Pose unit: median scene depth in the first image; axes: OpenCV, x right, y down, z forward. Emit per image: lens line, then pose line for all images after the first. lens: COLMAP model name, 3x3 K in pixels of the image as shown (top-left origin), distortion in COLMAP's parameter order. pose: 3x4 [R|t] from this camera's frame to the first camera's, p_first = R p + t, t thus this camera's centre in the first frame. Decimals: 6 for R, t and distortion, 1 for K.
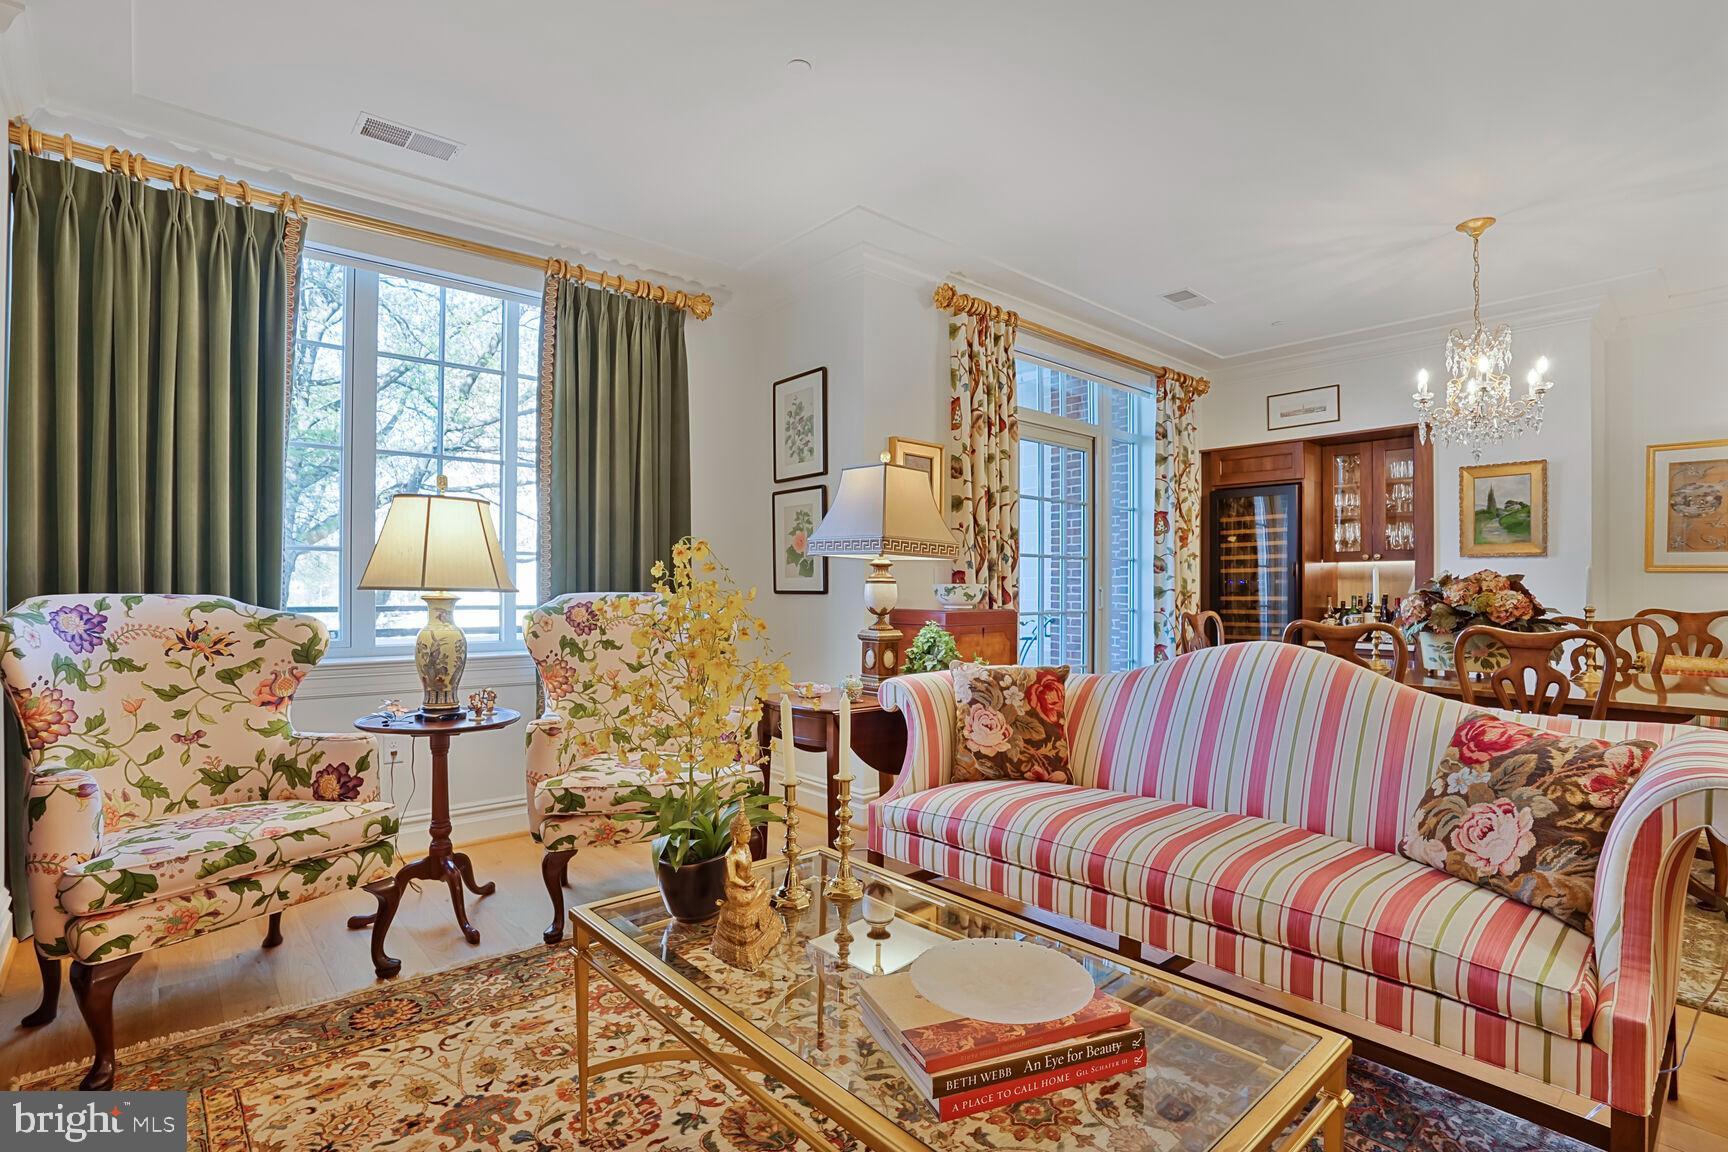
lens RADIAL K [[835.6, 0, 856.1], [0, 835.6, 581.0], [0, 0, 1]] dist [-0.060127, 0.024732]
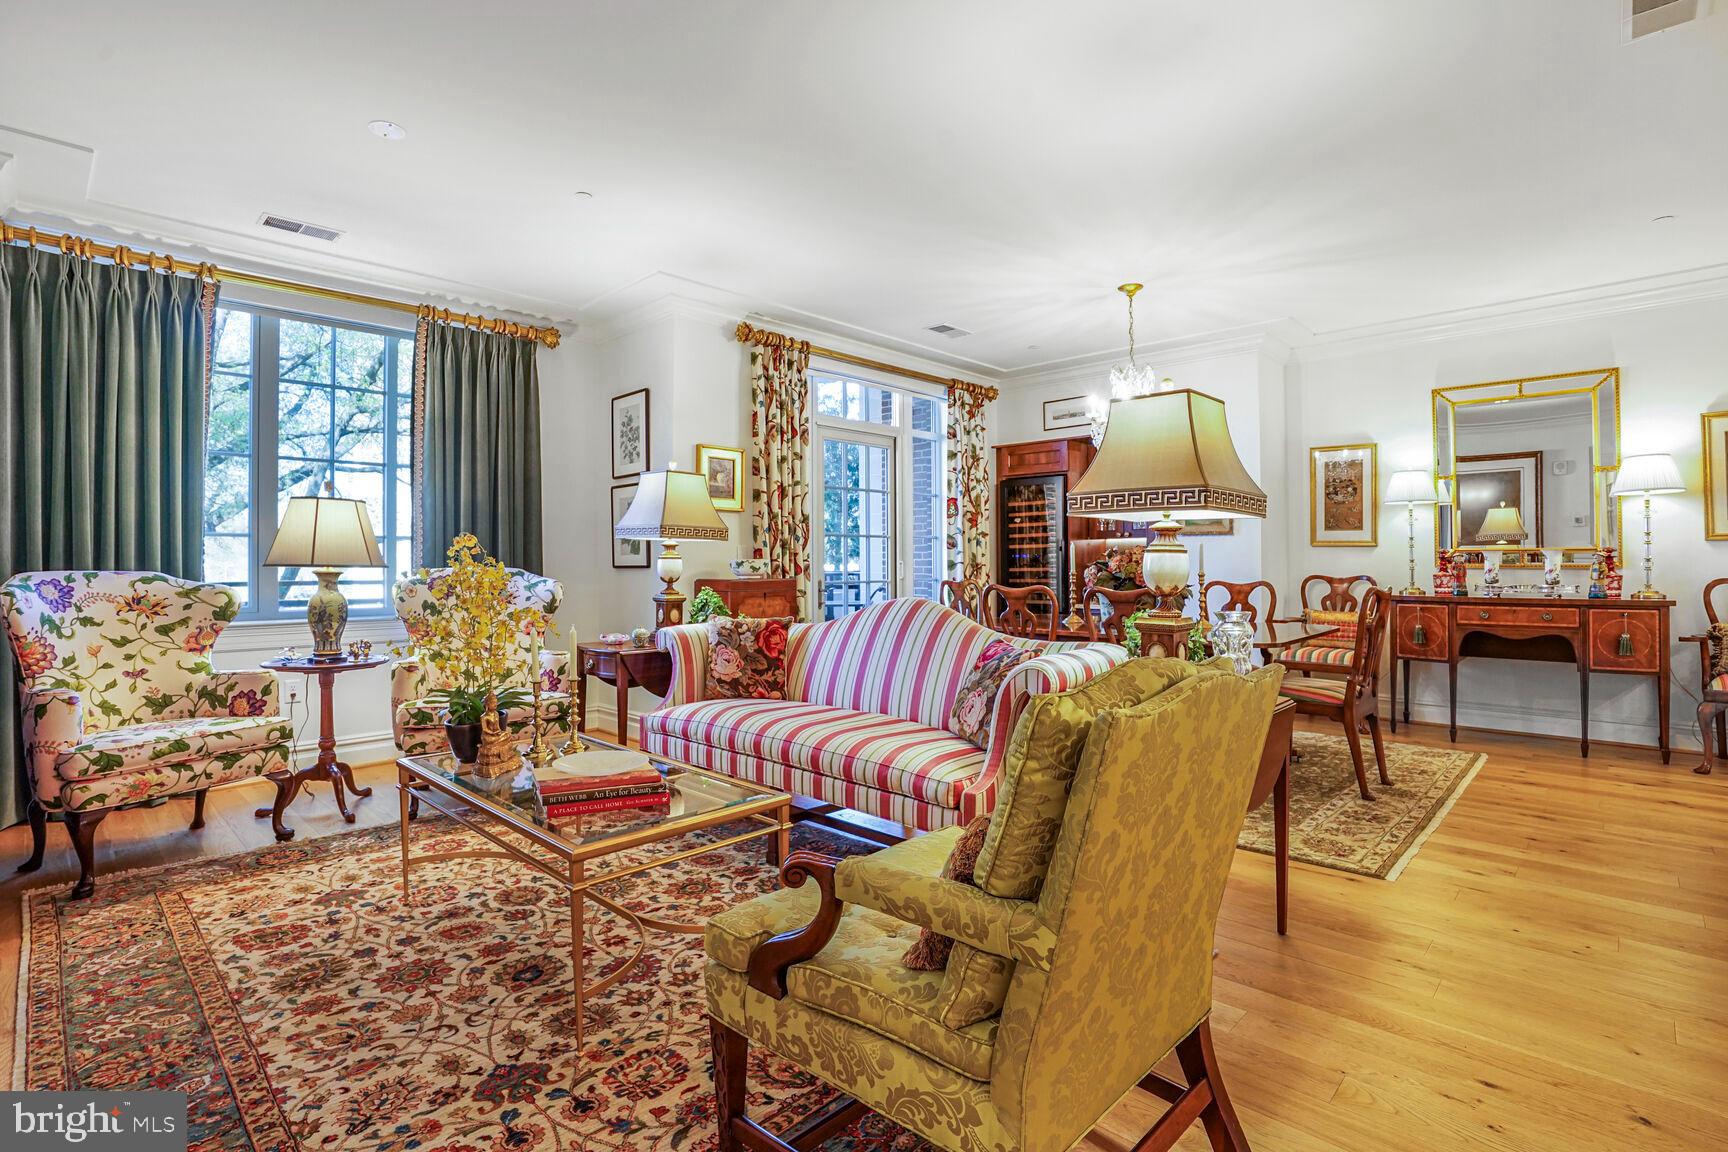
lens RADIAL K [[837.1, 0, 851.2], [0, 837.1, 550.8], [0, 0, 1]] dist [-0.056070, 0.023236]
pose [[0.997180, -0.006535, 0.074758, 0.226124], [0.007021, 0.999956, -0.006237, -0.000471], [-0.074714, 0.006744, 0.997182, -0.364991]]
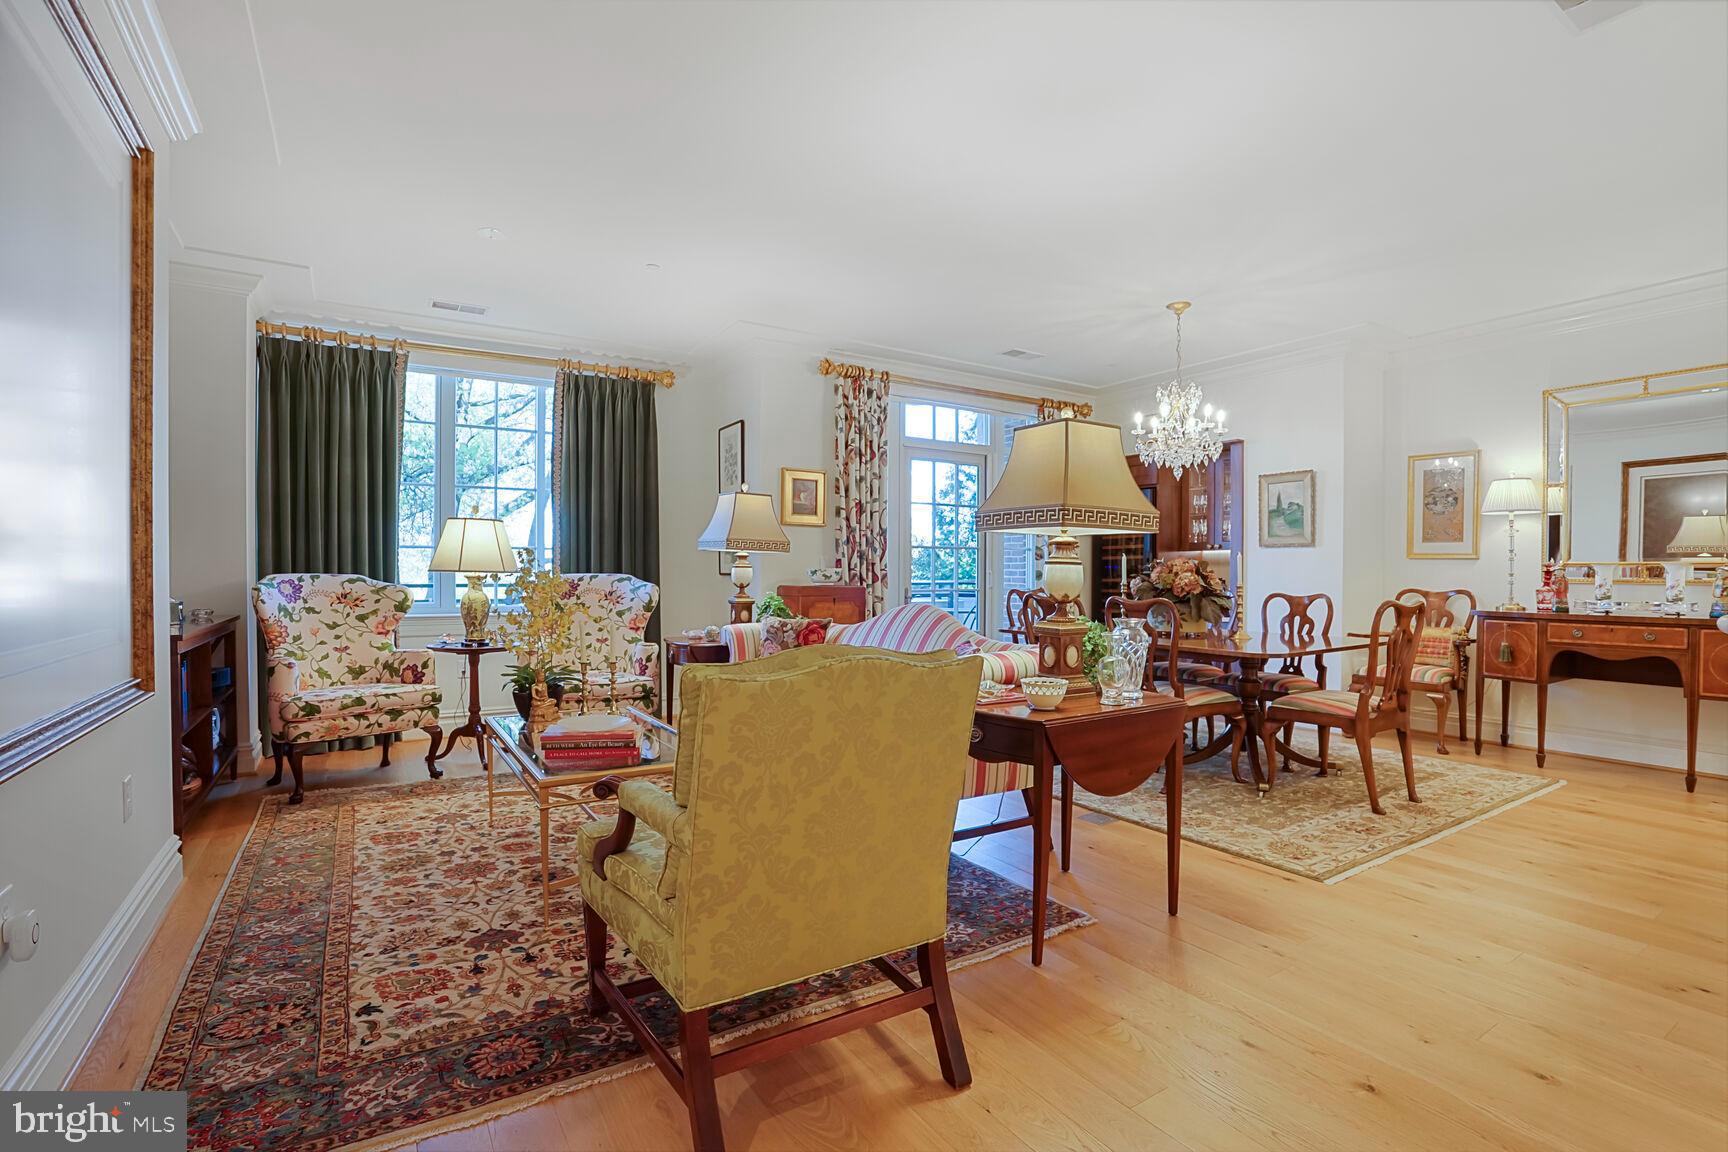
lens RADIAL K [[810.3, 0, 857.6], [0, 810.3, 577.8], [0, 0, 1]] dist [-0.067823, 0.035965]
pose [[0.987284, 0.001343, -0.158960, 0.500949], [0.000964, 0.999895, 0.014431, 0.000105], [0.158963, -0.014401, 0.987180, -0.480000]]
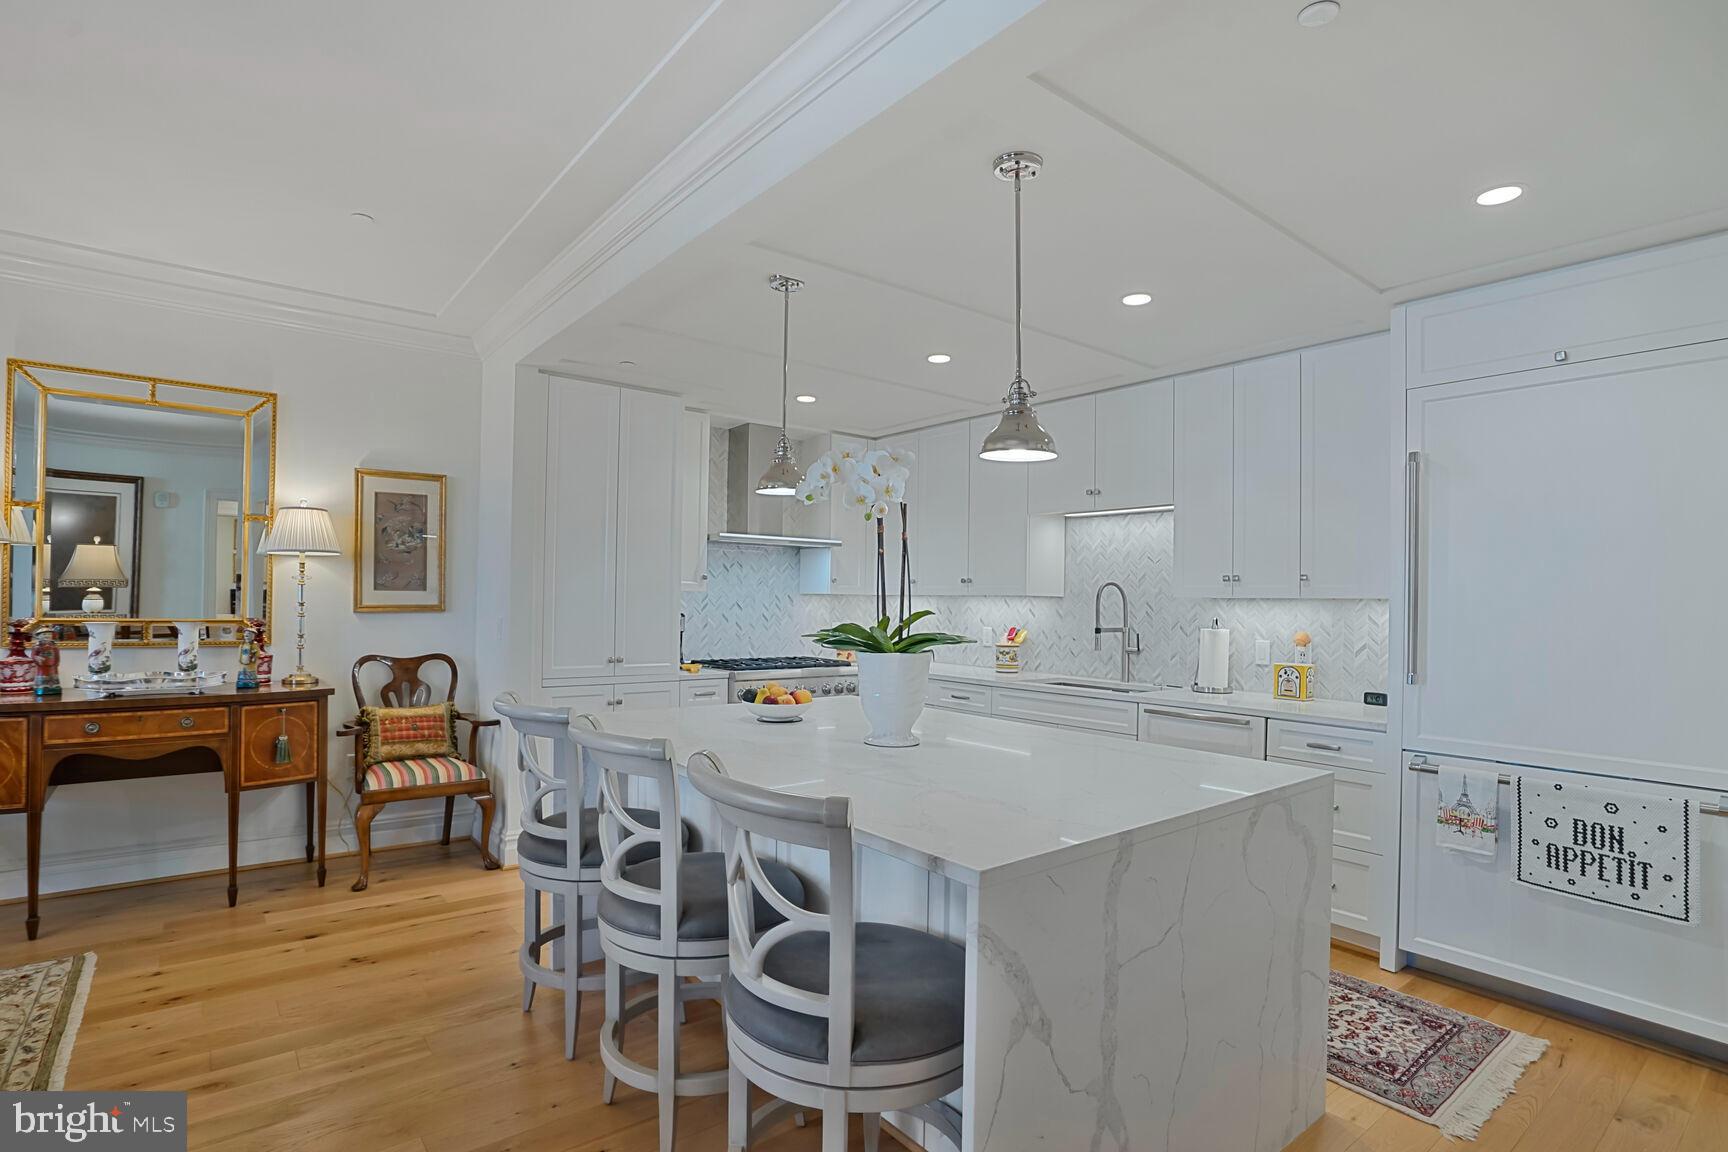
lens RADIAL K [[846.3, 0, 866.4], [0, 846.3, 595.6], [0, 0, 1]] dist [-0.065199, 0.020877]
pose [[0.042446, -0.000641, 0.999099, 0.587721], [-0.024806, 0.999691, 0.001695, -0.066474], [-0.998791, -0.024855, 0.042417, 0.102575]]
